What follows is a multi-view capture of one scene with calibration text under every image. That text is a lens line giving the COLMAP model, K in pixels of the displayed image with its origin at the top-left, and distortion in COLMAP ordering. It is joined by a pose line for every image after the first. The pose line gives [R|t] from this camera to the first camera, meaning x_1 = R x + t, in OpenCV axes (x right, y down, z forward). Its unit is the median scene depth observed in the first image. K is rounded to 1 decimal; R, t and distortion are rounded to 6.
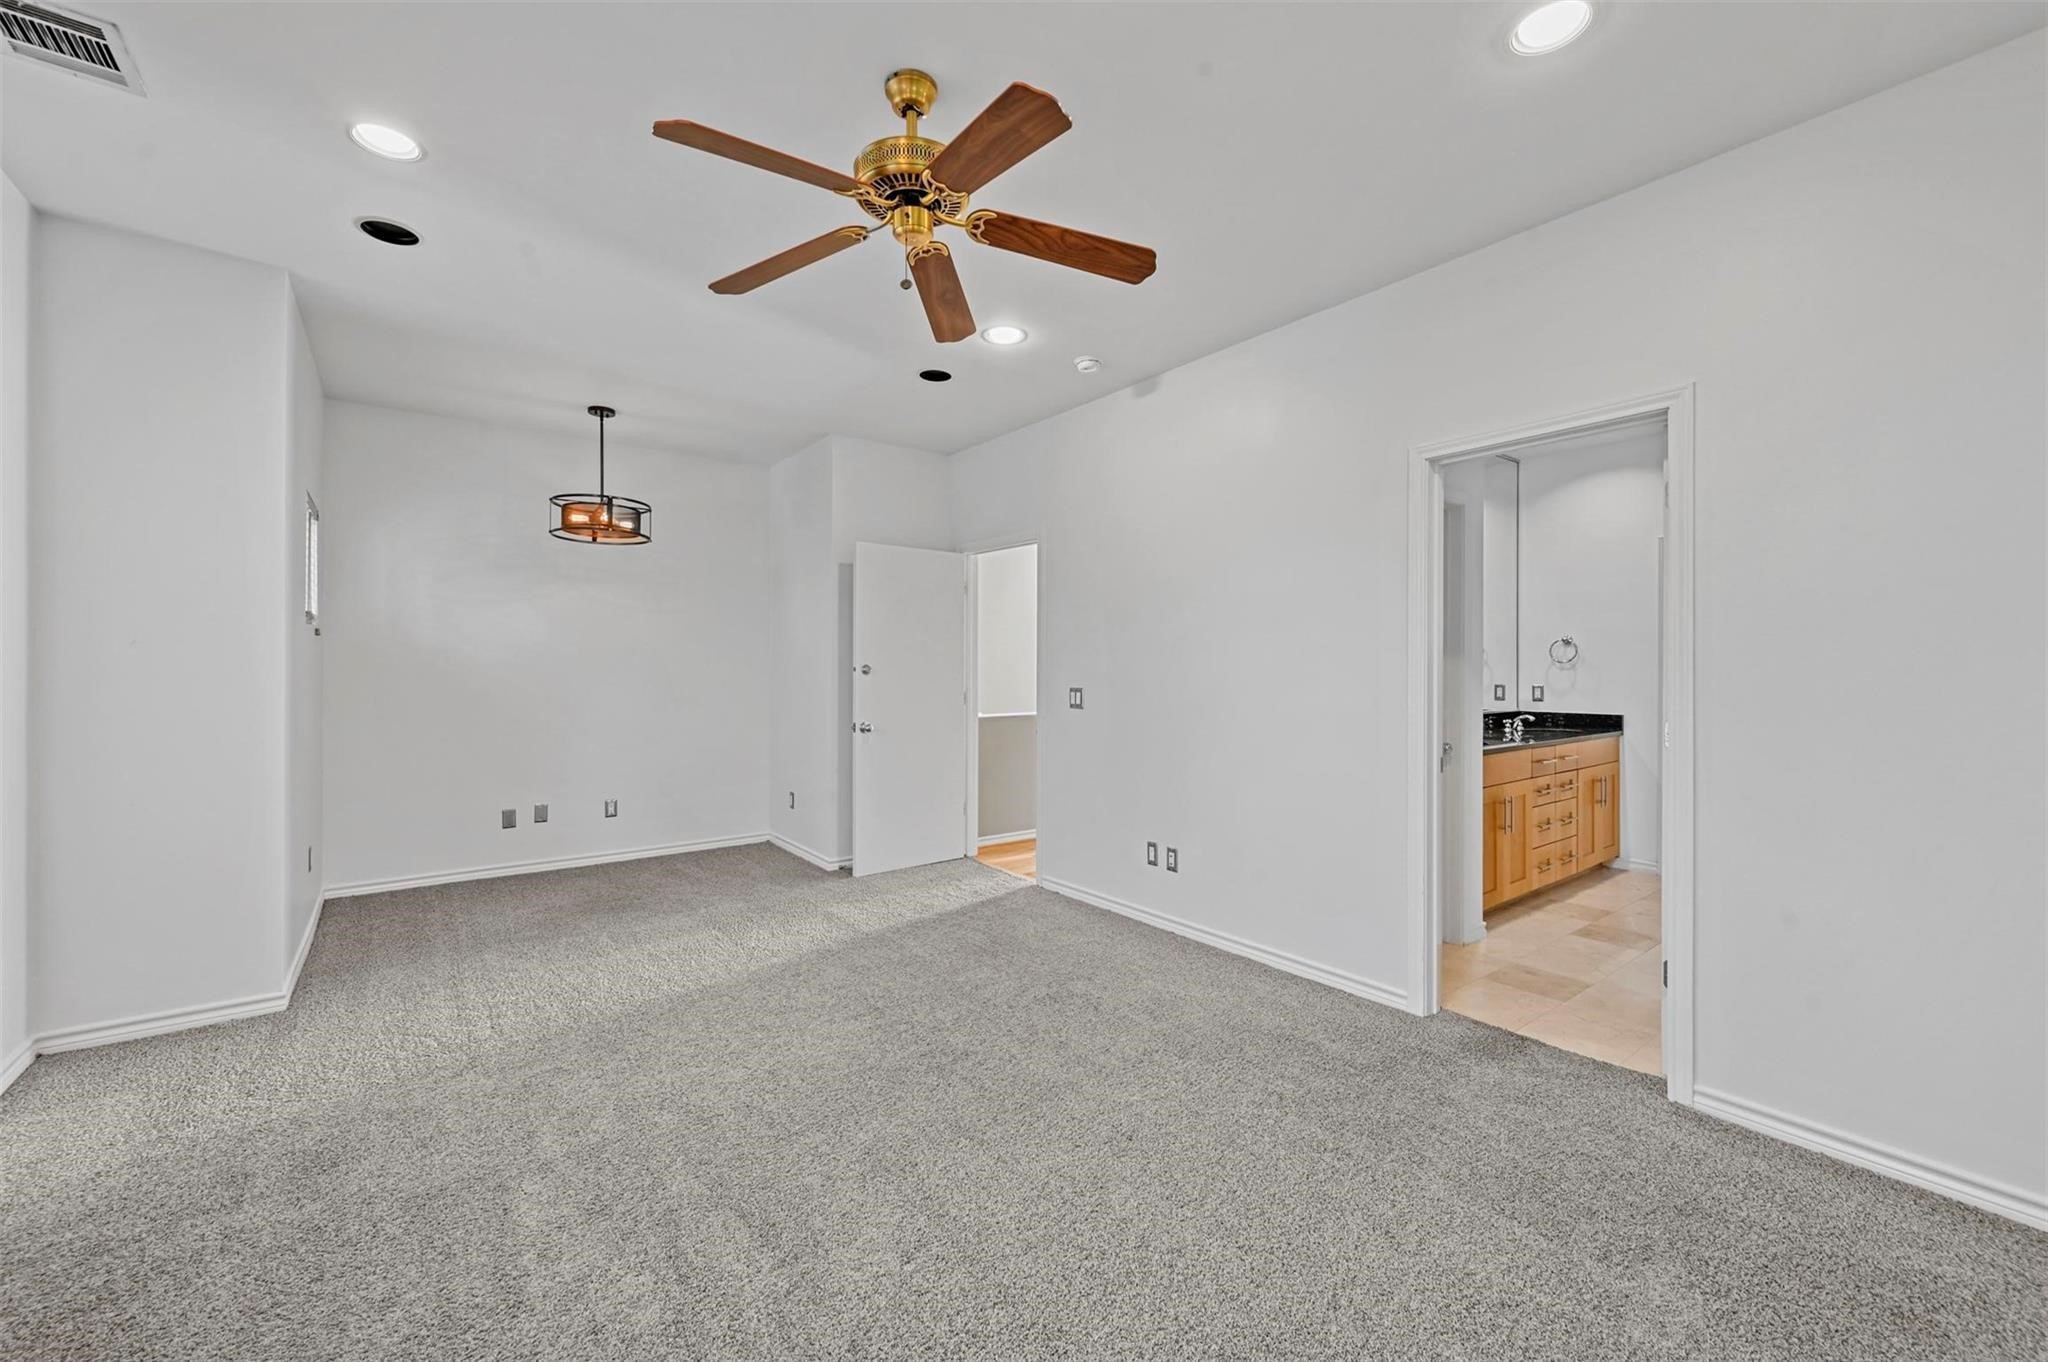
lens RADIAL K [[811.2, 0, 1025.6], [0, 811.2, 668.5], [0, 0, 1]] dist [-0.000484, -0.000121]
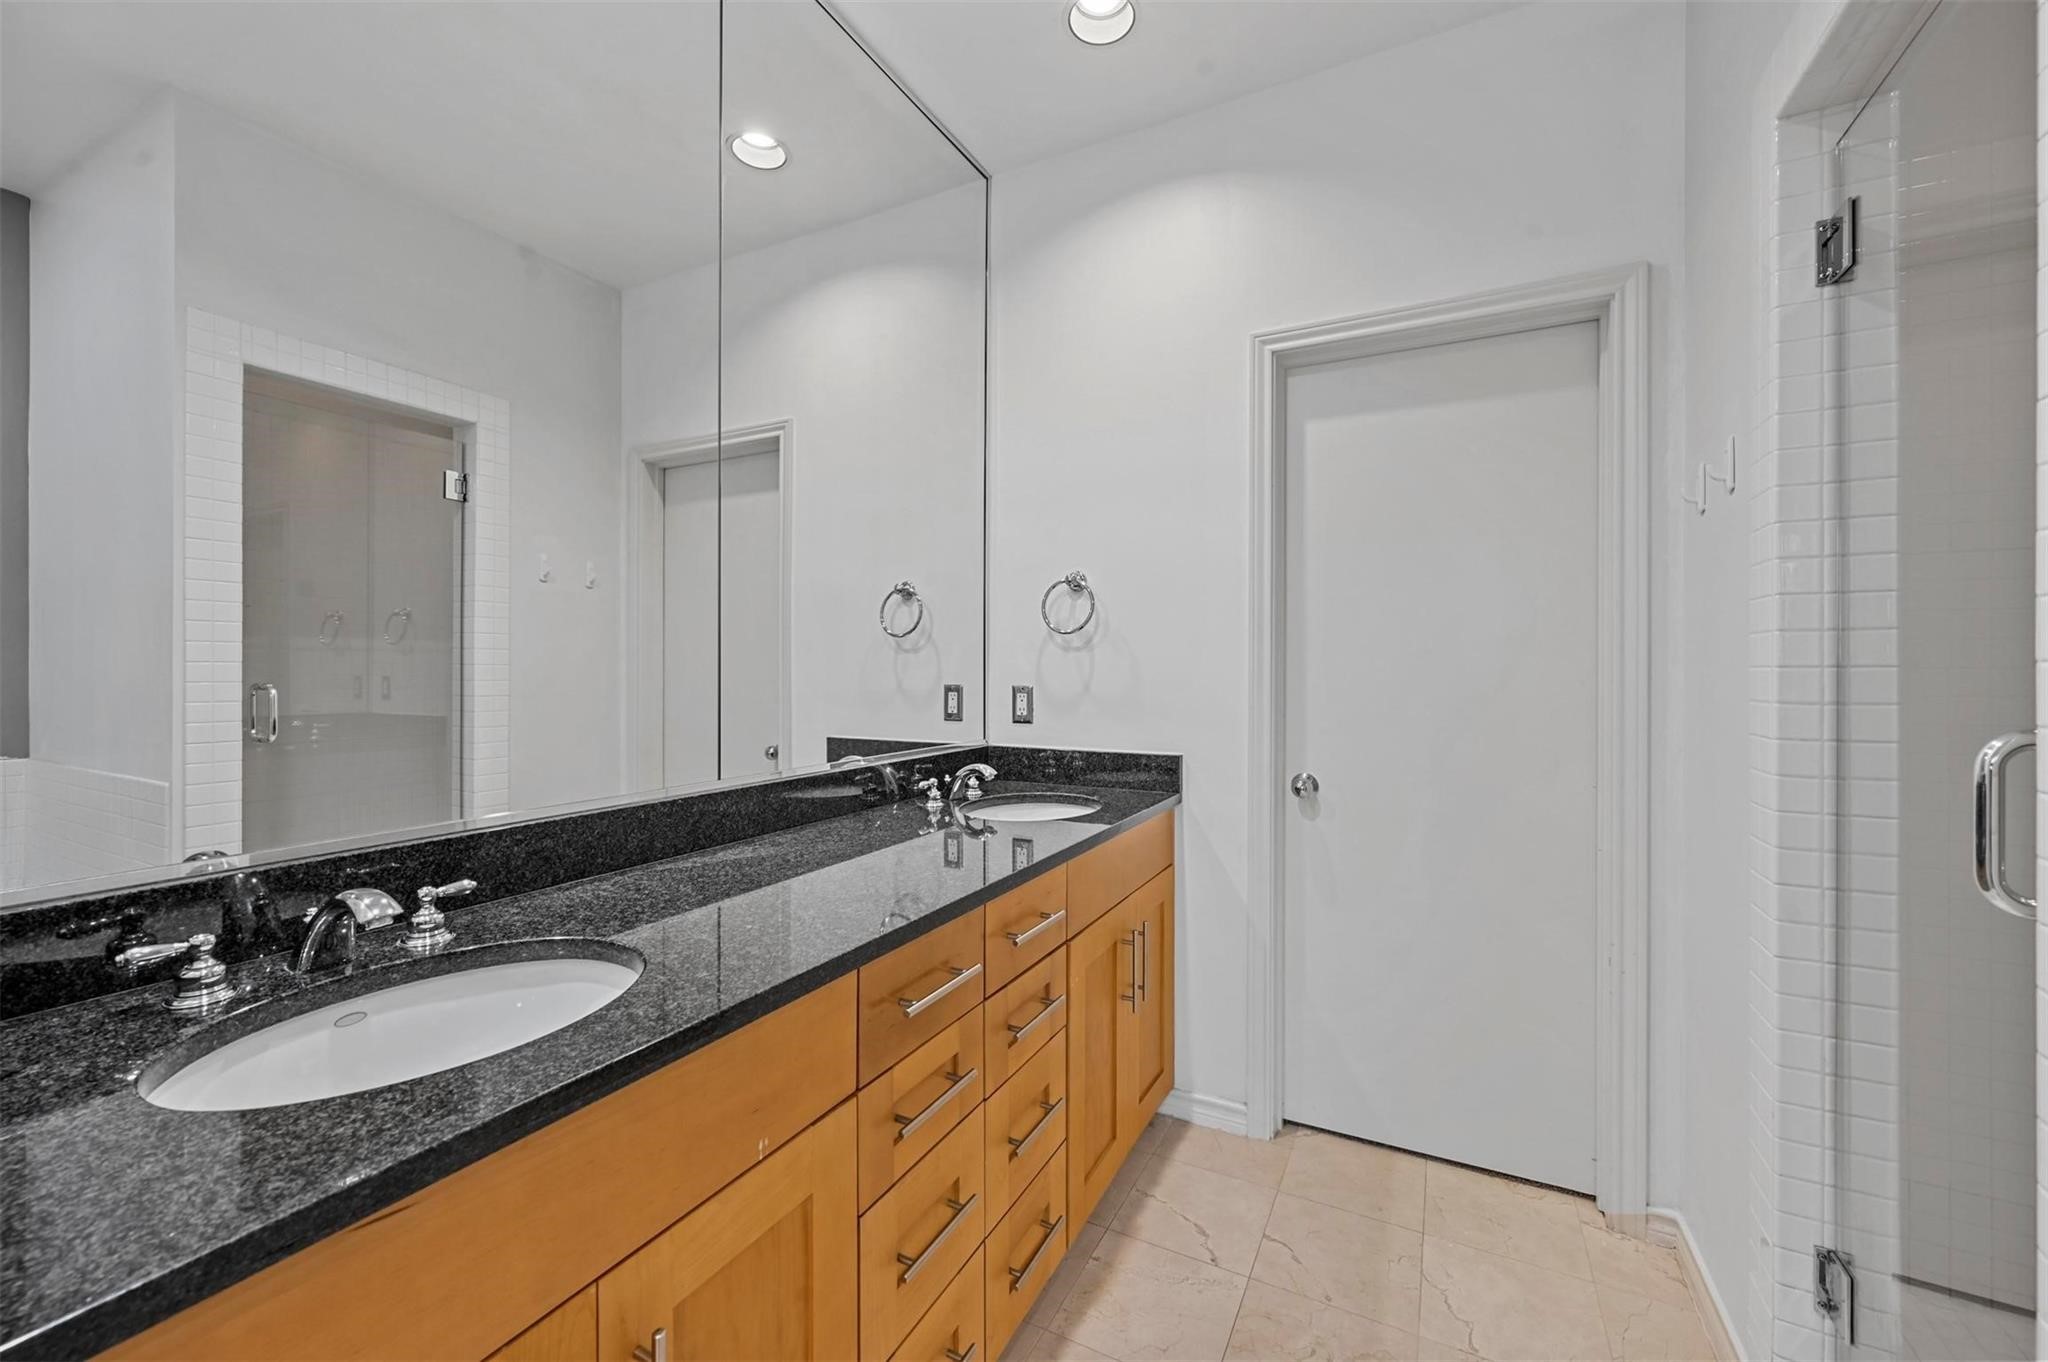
lens RADIAL K [[811.2, 0, 1025.6], [0, 811.2, 668.5], [0, 0, 1]] dist [-0.000484, -0.000121]
pose [[0.906175, 0.000084, 0.422903, 0.463867], [-0.001321, 0.999996, 0.002633, 0.010209], [-0.422901, -0.002944, 0.906171, 0.624786]]
